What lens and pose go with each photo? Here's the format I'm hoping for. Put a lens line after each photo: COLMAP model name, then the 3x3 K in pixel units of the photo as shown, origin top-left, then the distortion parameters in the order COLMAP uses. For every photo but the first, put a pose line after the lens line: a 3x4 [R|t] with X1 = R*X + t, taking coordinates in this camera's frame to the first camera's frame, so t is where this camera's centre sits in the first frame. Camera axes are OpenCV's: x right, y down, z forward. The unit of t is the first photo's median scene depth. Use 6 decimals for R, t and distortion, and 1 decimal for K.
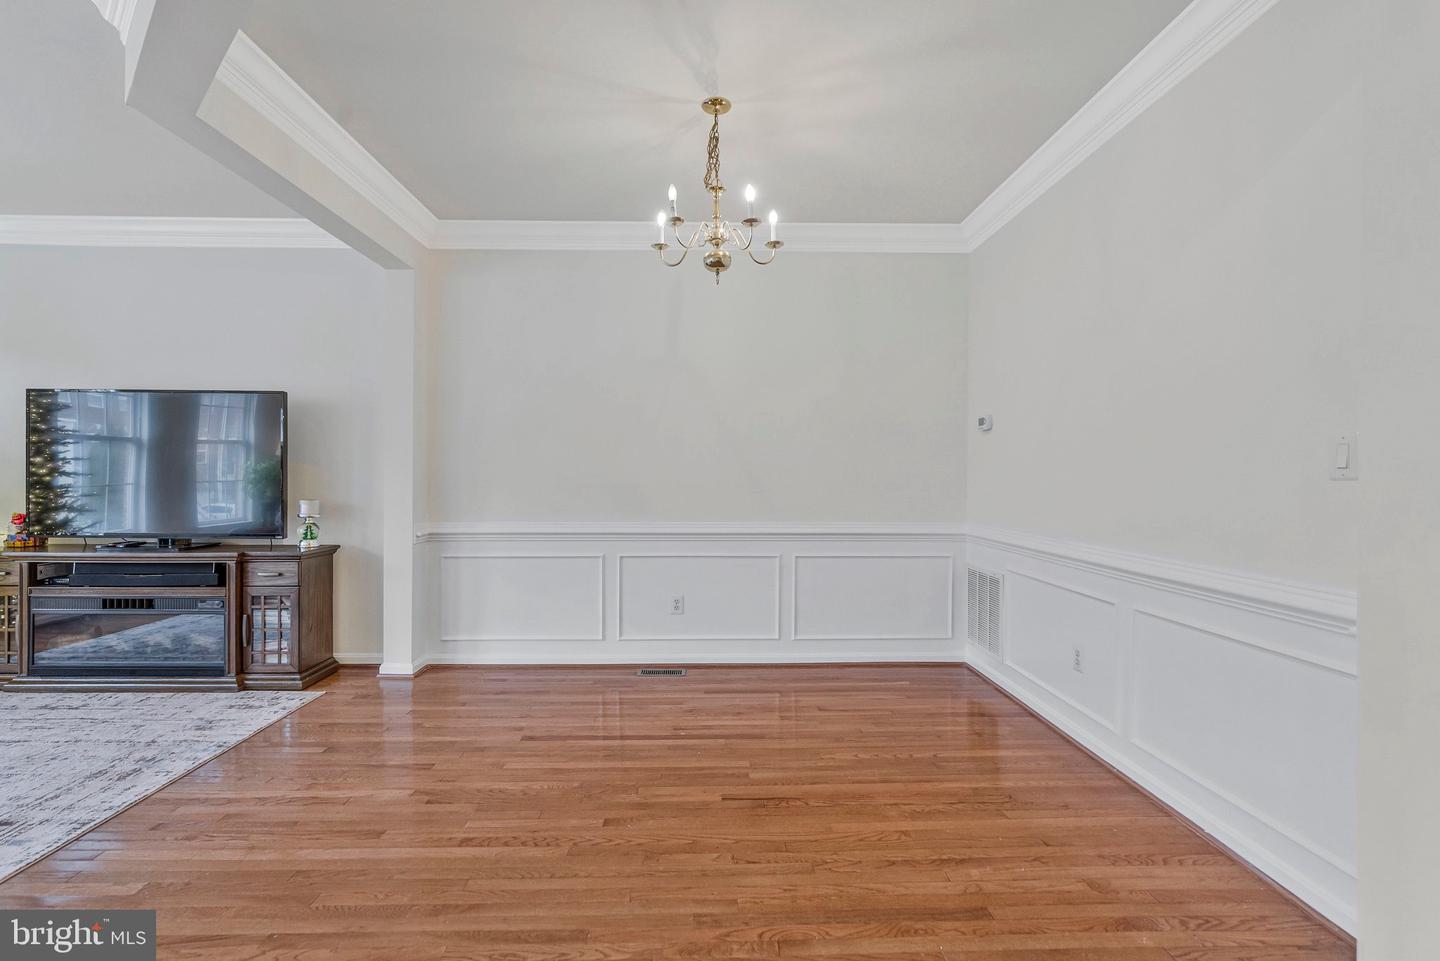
lens RADIAL K [[671.4, 0, 720.0], [0, 671.4, 480.5], [0, 0, 1]] dist [-0.010470, 0.001552]
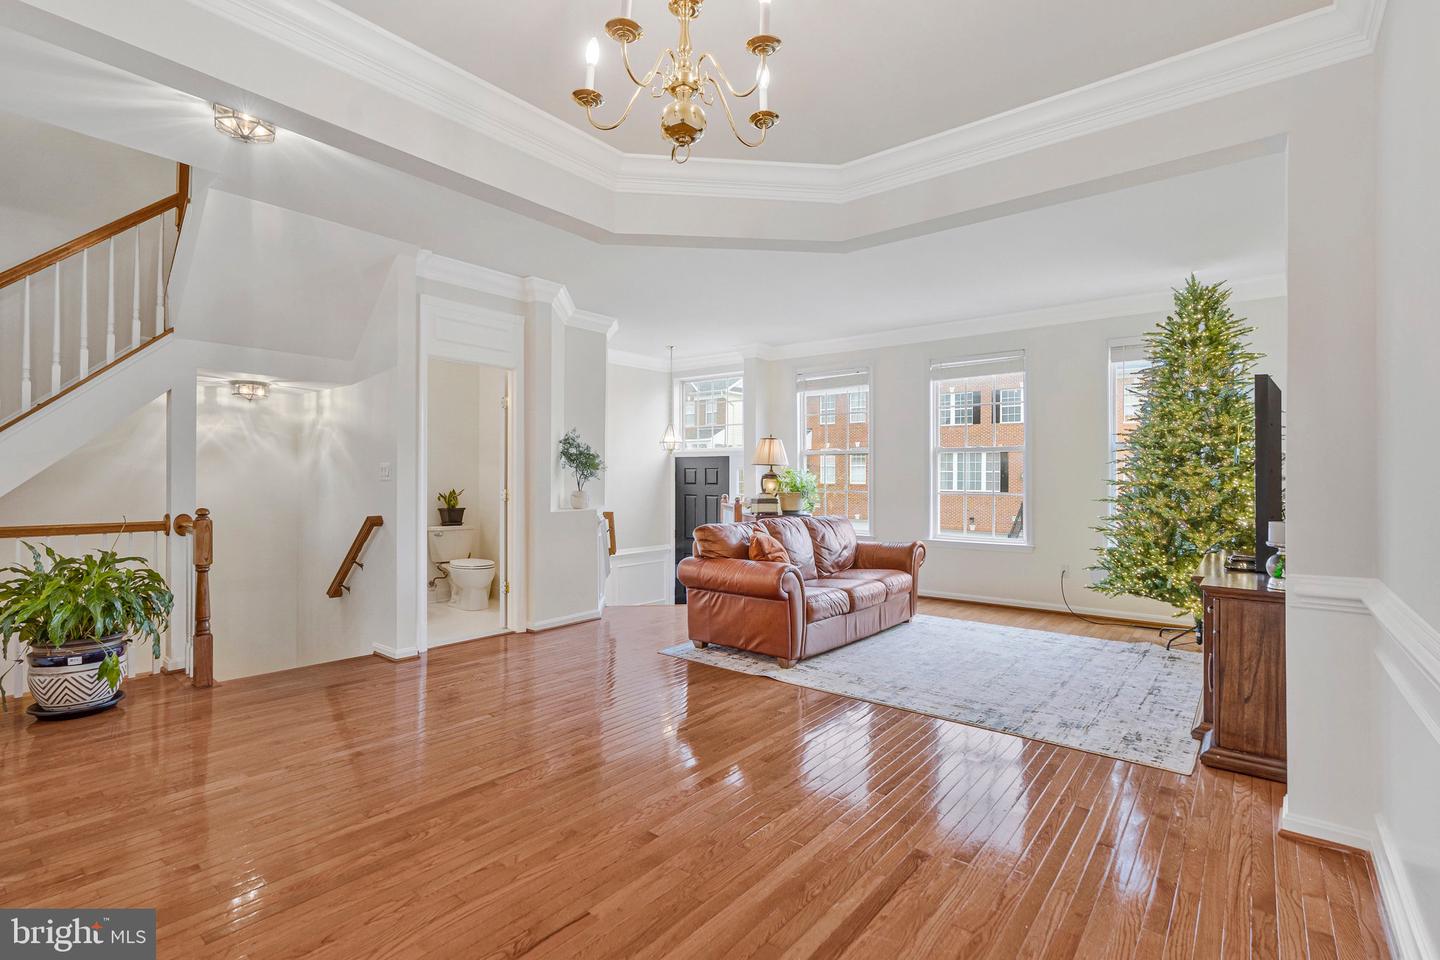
lens RADIAL K [[671.4, 0, 720.0], [0, 671.4, 480.0], [0, 0, 1]] dist [-0.010470, 0.001552]
pose [[-0.643835, -0.004119, -0.765153, 0.327089], [-0.016831, 0.999820, 0.008780, -0.013095], [0.764979, 0.018531, -0.643789, 1.069255]]
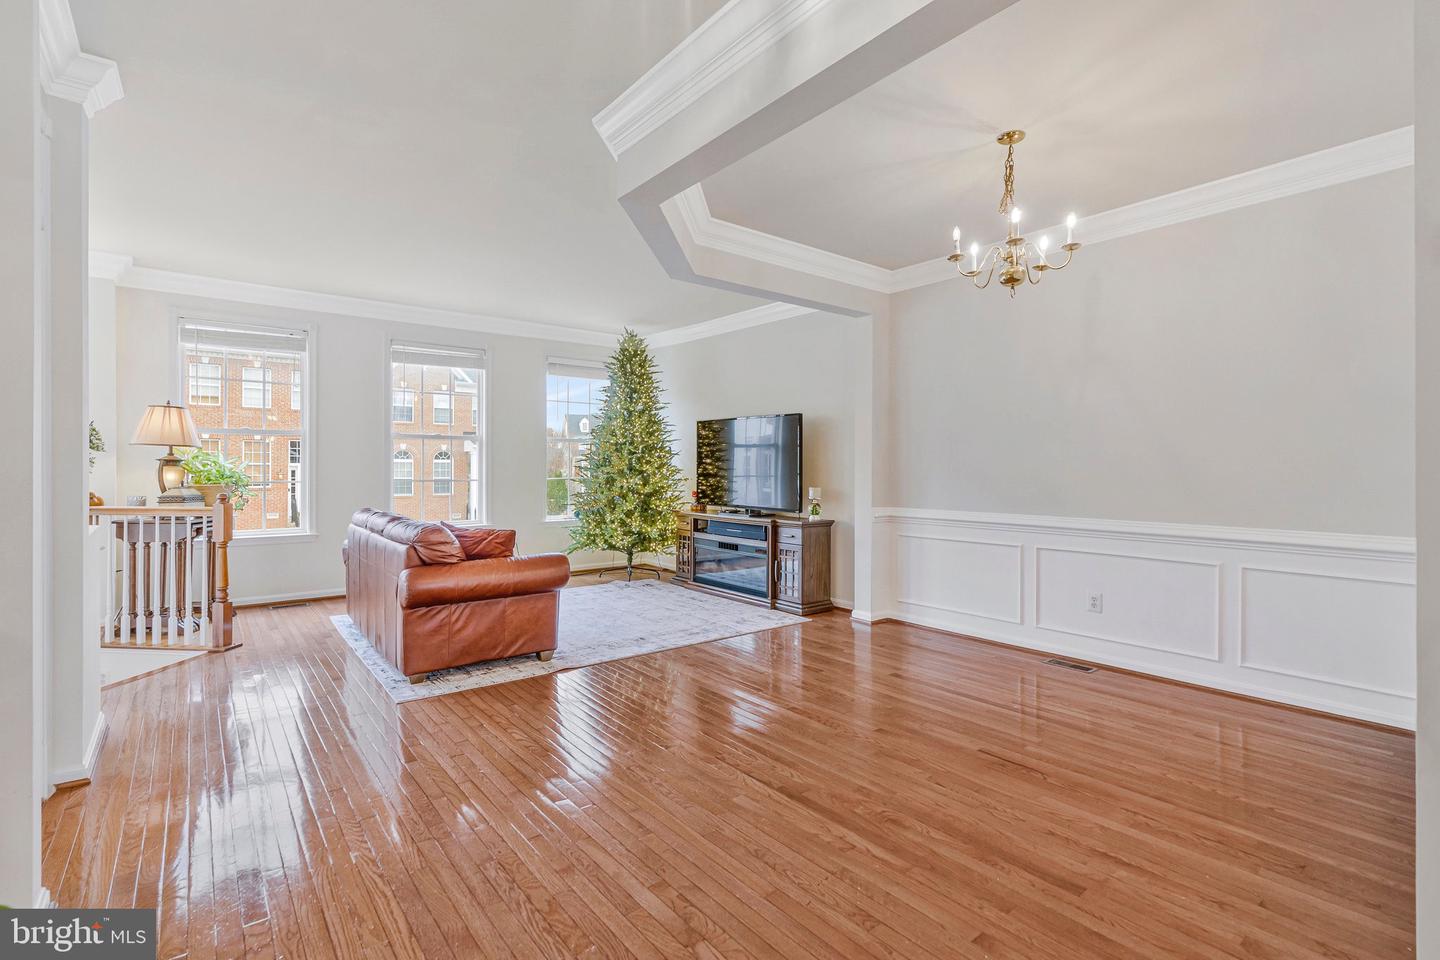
lens RADIAL K [[671.4, 0, 720.0], [0, 671.4, 480.0], [0, 0, 1]] dist [-0.010470, 0.001552]
pose [[0.604522, 0.014462, -0.796457, 0.437394], [-0.011228, 0.999891, 0.009633, 0.001814], [0.796509, 0.003119, 0.604619, -0.038145]]
